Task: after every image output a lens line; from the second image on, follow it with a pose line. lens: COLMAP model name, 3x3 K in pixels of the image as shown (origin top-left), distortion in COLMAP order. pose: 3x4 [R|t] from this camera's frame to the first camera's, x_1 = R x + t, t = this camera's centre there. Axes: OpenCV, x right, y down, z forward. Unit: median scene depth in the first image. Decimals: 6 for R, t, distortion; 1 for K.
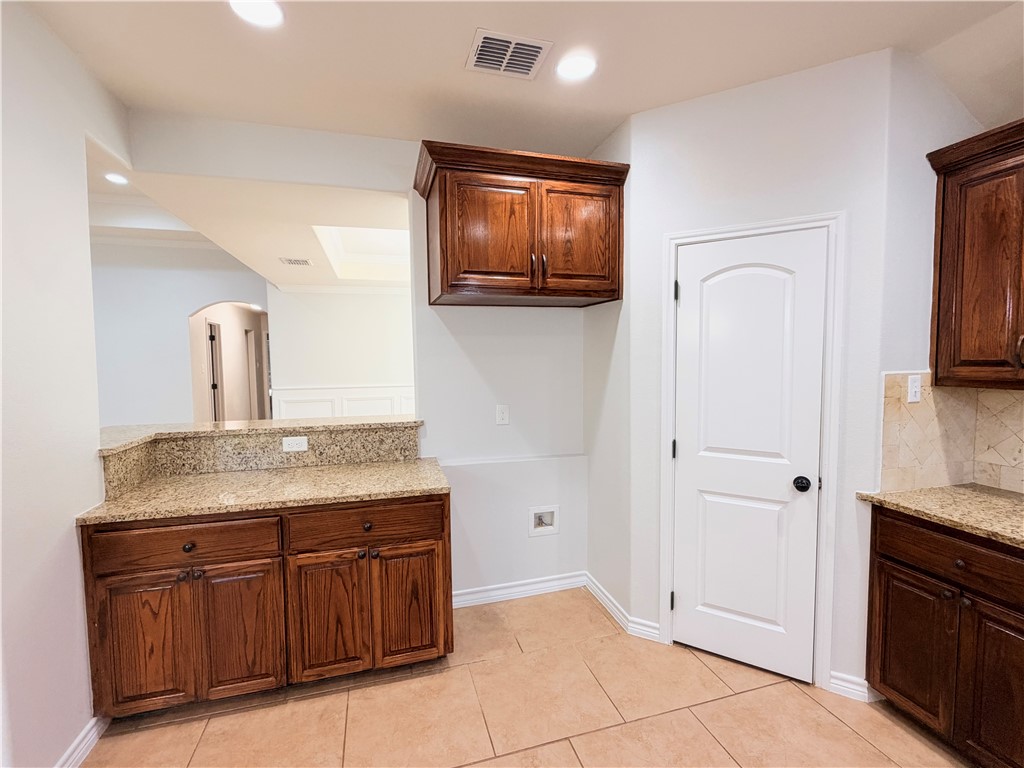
lens RADIAL K [[463.0, 0, 512.0], [0, 463.0, 384.0], [0, 0, 1]] dist [0.001267, 0.000335]
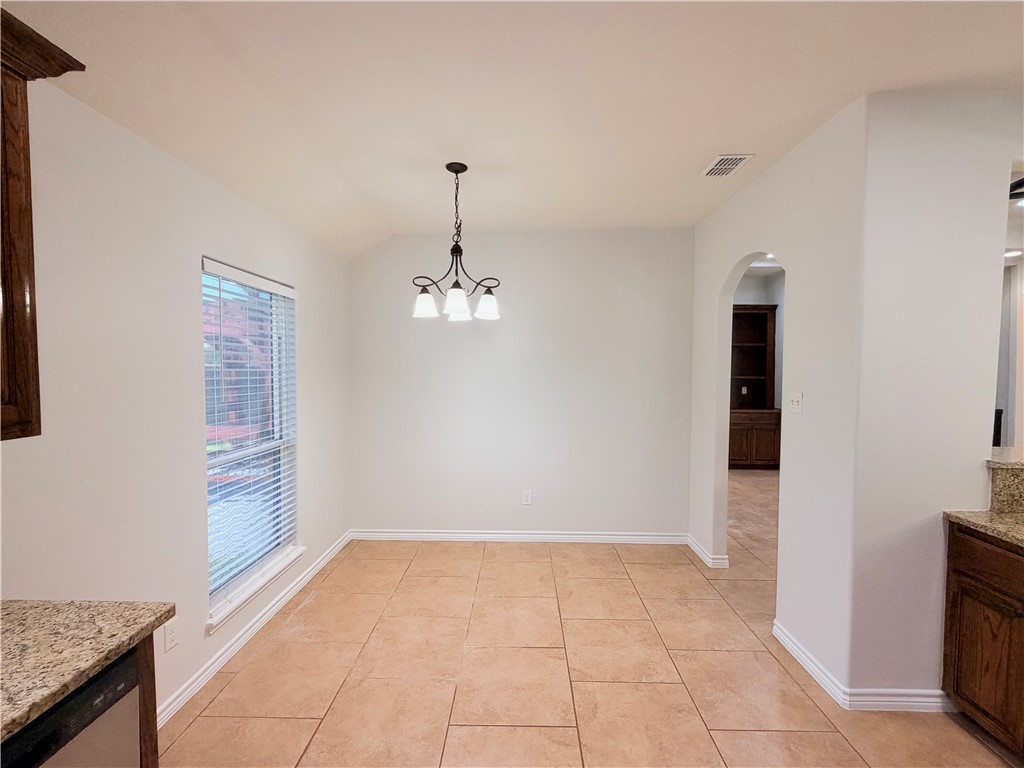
lens RADIAL K [[461.6, 0, 512.0], [0, 461.6, 384.0], [0, 0, 1]] dist [-0.002001, 0.000150]
pose [[-0.303138, 0.044422, -0.951911, 0.412469], [-0.058910, 0.996129, 0.065245, -0.035396], [0.951124, 0.075856, -0.299348, 0.255425]]
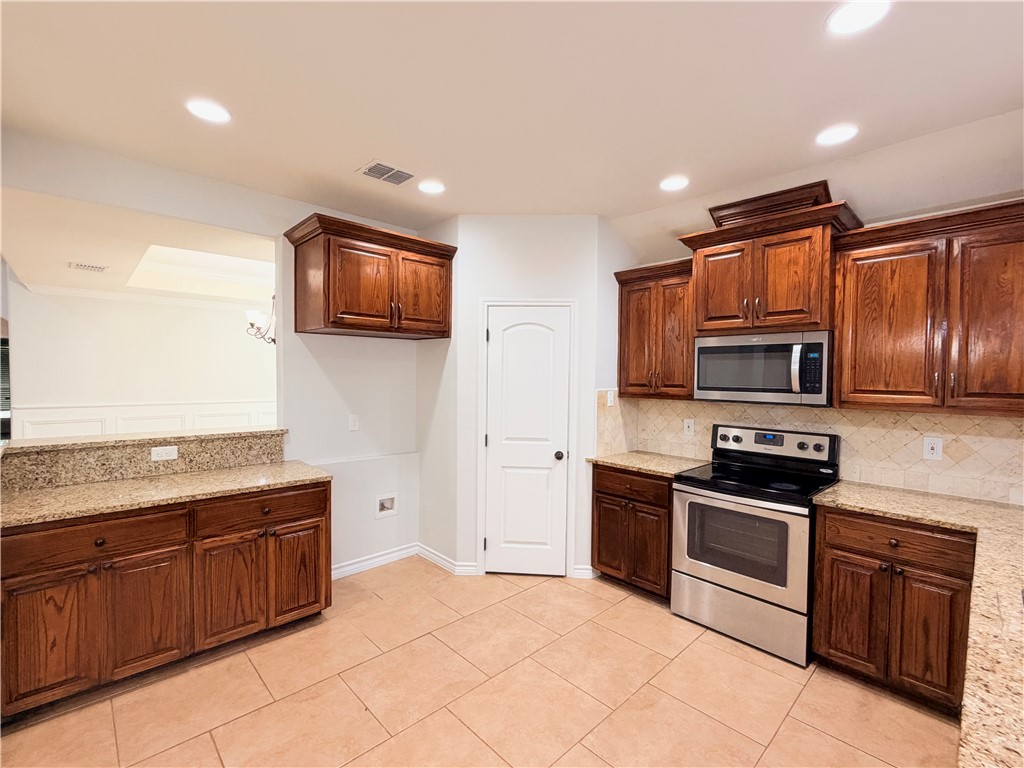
lens RADIAL K [[462.4, 0, 512.0], [0, 462.4, 384.0], [0, 0, 1]] dist [0.000238, -0.000111]
pose [[0.890007, 0.010434, 0.455827, -0.298427], [0.007019, 0.999306, -0.036578, 0.015741], [-0.455892, 0.035754, 0.889317, -0.430238]]
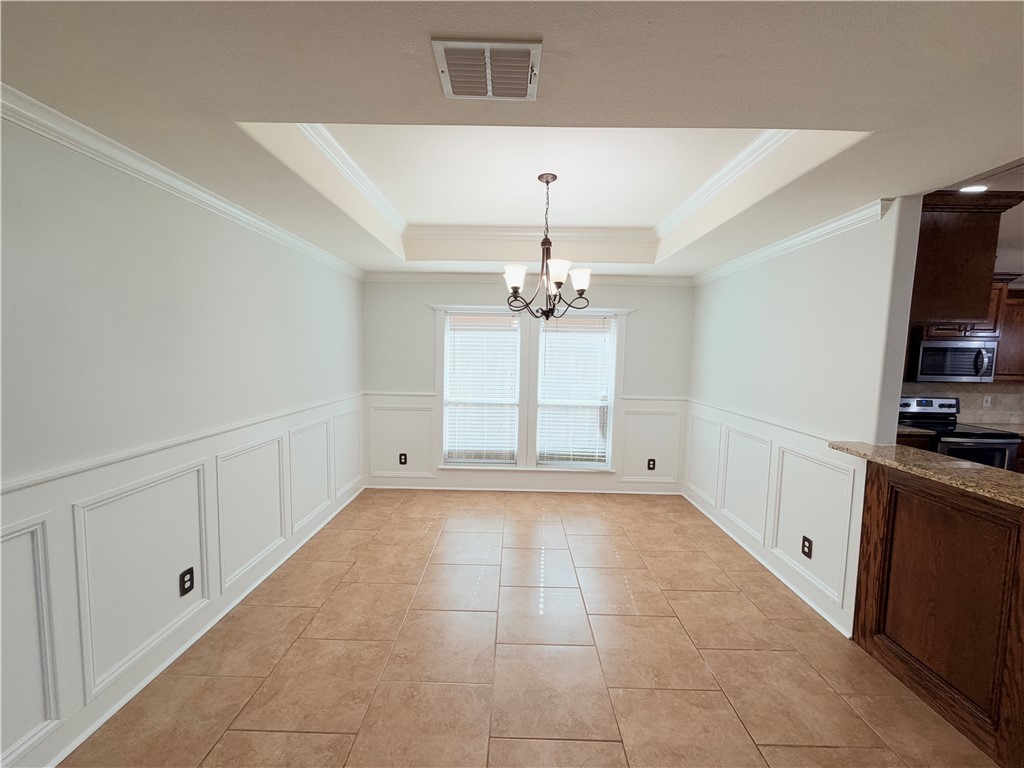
lens RADIAL K [[408.0, 0, 512.0], [0, 408.0, 384.0], [0, 0, 1]] dist [0.000908, -0.000194]
pose [[0.295303, -0.062401, 0.953364, -1.612455], [0.036091, 0.997881, 0.054136, -0.156794], [-0.954722, 0.018422, 0.296929, 1.989993]]
